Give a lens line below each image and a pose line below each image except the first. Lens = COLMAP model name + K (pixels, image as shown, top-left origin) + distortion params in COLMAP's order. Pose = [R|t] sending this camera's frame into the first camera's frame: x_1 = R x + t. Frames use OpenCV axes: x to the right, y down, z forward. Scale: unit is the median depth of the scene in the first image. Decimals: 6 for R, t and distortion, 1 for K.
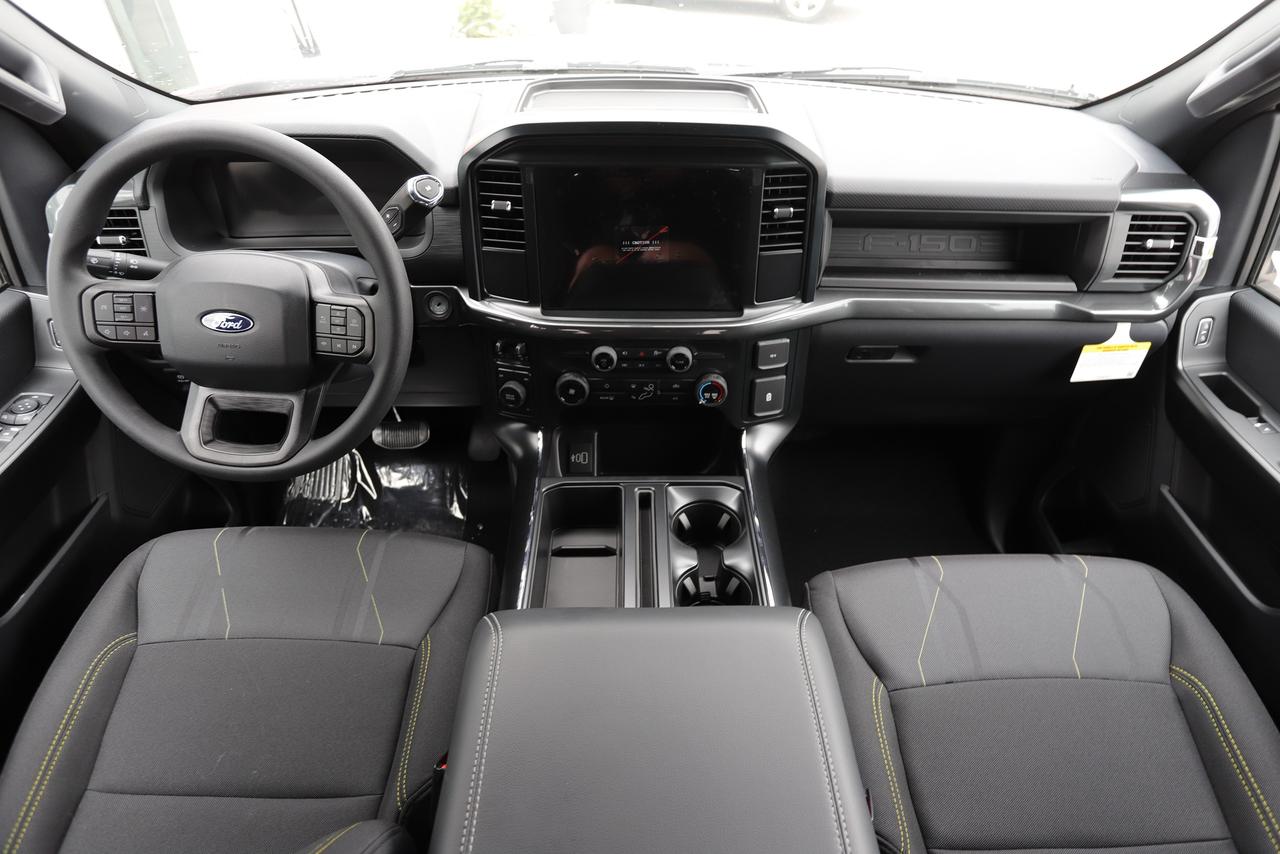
lens RADIAL K [[782.2, 0, 640.0], [0, 782.2, 427.0], [0, 0, 1]] dist [-0.000473, 0.000073]
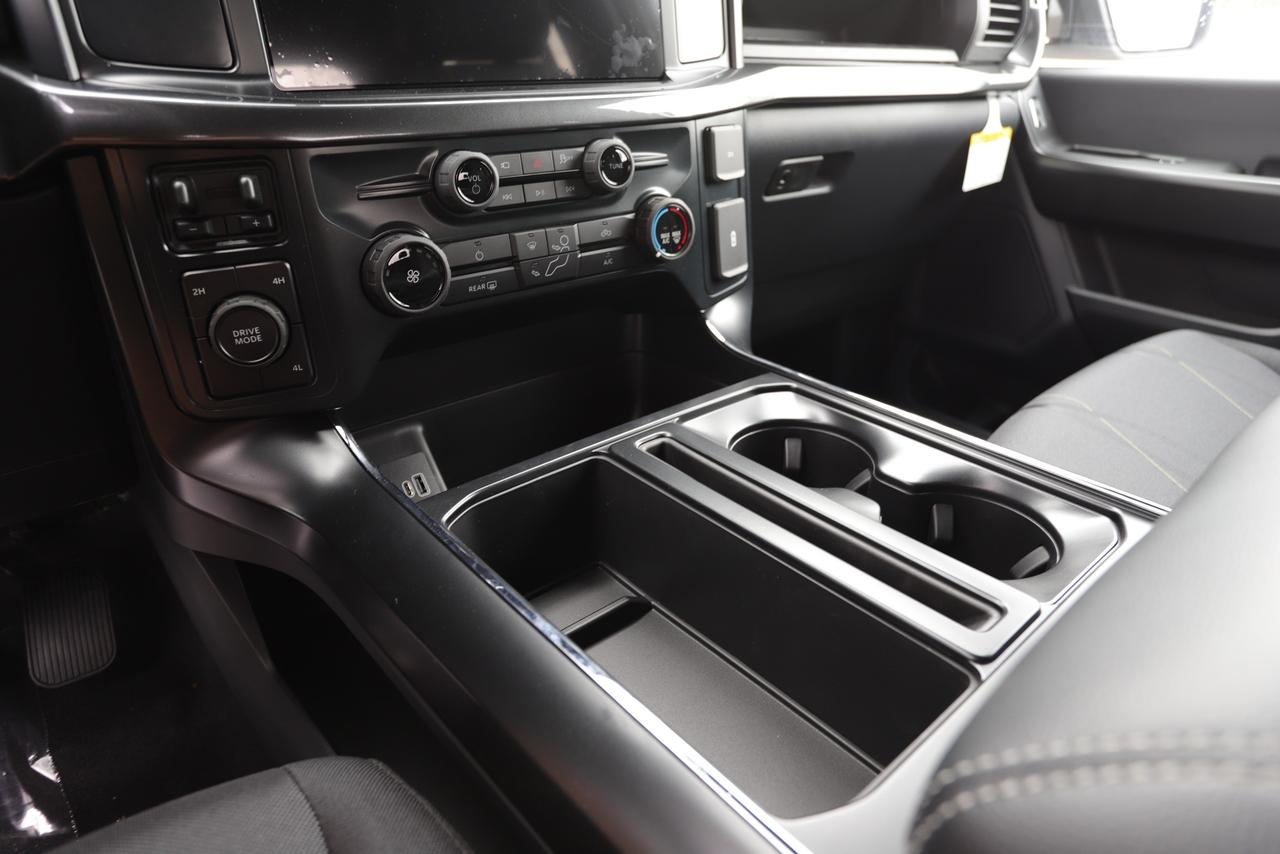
lens RADIAL K [[771.9, 0, 640.0], [0, 771.9, 427.0], [0, 0, 1]] dist [-0.049773, -0.000512]
pose [[0.776208, -0.282897, 0.563445, -0.239126], [0.381531, 0.922237, -0.062560, 0.096152], [-0.501932, 0.263532, 0.823781, 0.623692]]
